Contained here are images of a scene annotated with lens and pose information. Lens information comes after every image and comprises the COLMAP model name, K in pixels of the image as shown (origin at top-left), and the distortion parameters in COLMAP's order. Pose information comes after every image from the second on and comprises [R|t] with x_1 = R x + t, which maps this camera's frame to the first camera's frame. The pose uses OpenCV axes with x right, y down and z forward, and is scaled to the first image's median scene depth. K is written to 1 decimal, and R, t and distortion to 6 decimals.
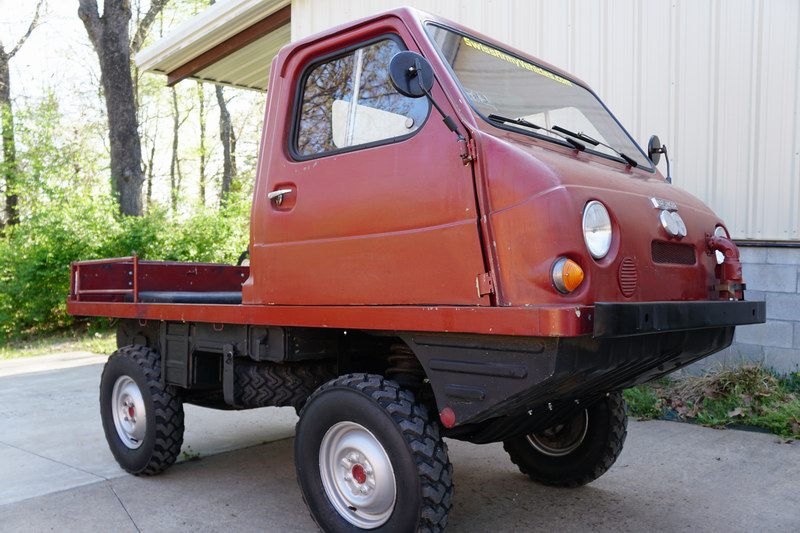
lens RADIAL K [[713.1, 0, 400.0], [0, 713.1, 266.5], [0, 0, 1]] dist [-0.135486, 0.163616]
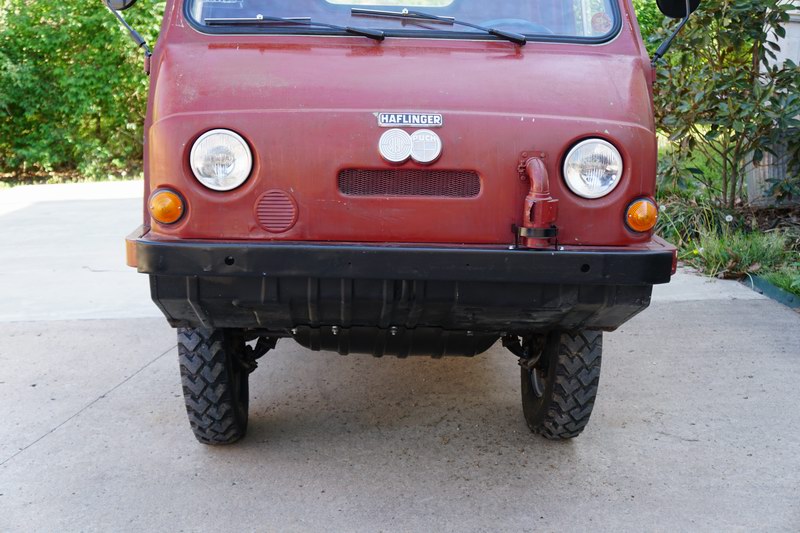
lens RADIAL K [[1007.6, 0, 400.0], [0, 1007.6, 266.5], [0, 0, 1]] dist [0.033813, 0.358005]
pose [[0.725659, 0.166698, -0.667556, 0.863876], [0.003204, 0.969379, 0.245549, -0.155790], [0.688048, -0.180323, 0.702904, 0.116696]]
